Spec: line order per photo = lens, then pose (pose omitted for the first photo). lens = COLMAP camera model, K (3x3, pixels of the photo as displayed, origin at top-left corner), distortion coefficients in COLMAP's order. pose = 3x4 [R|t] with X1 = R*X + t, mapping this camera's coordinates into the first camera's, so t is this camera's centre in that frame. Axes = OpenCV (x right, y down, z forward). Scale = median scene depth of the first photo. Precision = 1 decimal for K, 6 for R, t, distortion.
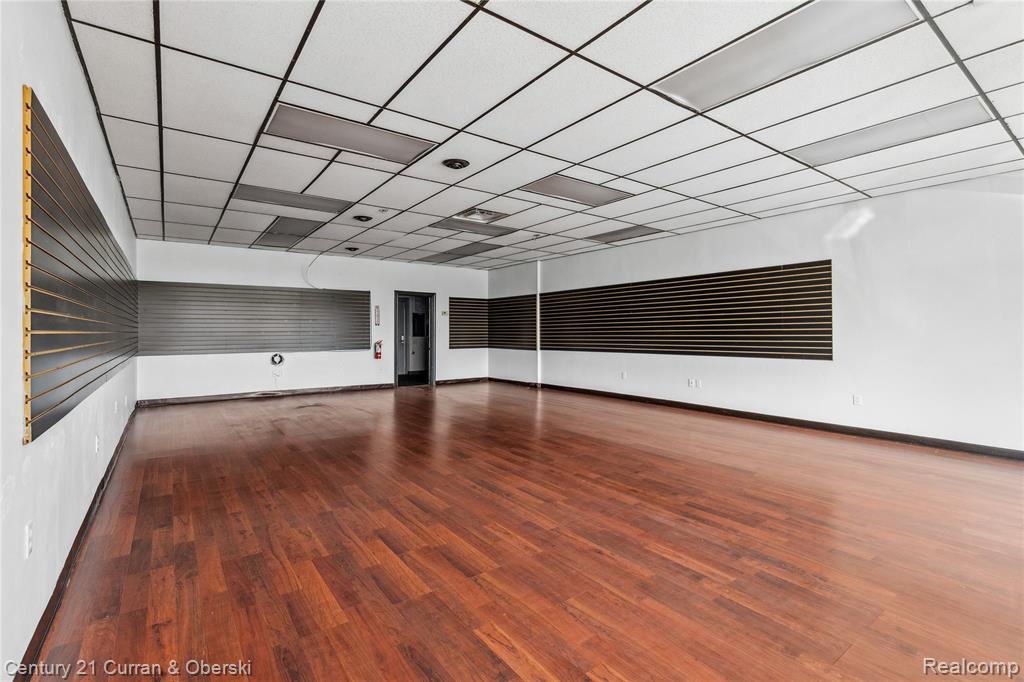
lens RADIAL K [[466.6, 0, 520.1], [0, 466.6, 335.3], [0, 0, 1]] dist [0.003999, -0.000919]
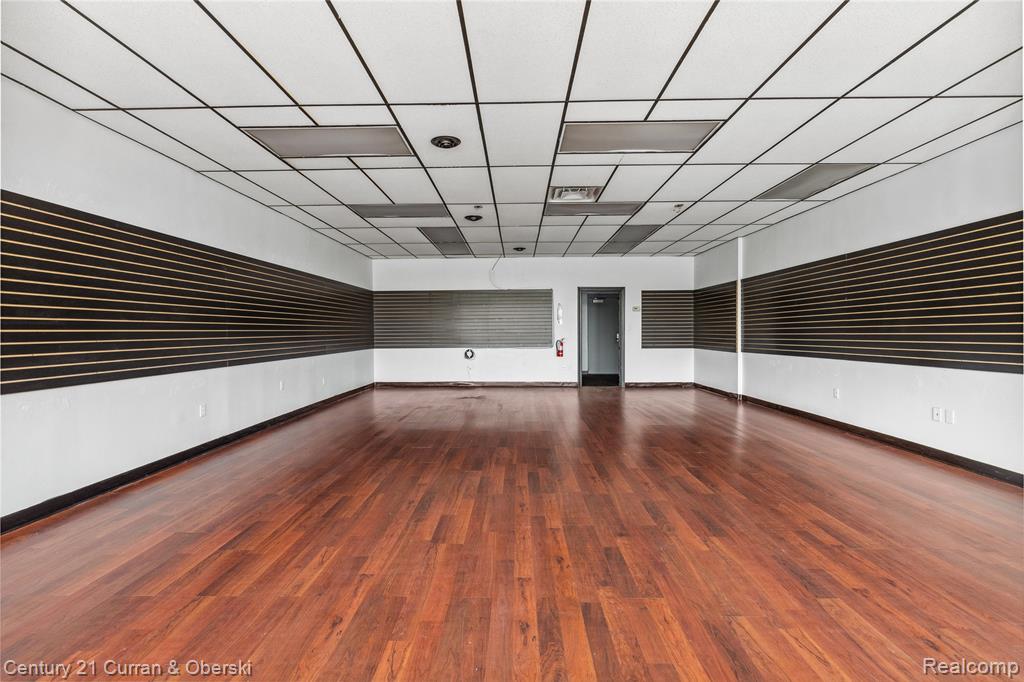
lens RADIAL K [[466.6, 0, 511.3], [0, 466.6, 337.3], [0, 0, 1]] dist [0.003999, -0.000919]
pose [[0.795589, 0.006029, -0.605807, 0.283721], [-0.001128, 0.999963, 0.008470, 0.001218], [0.605836, -0.006056, 0.795567, 0.196870]]
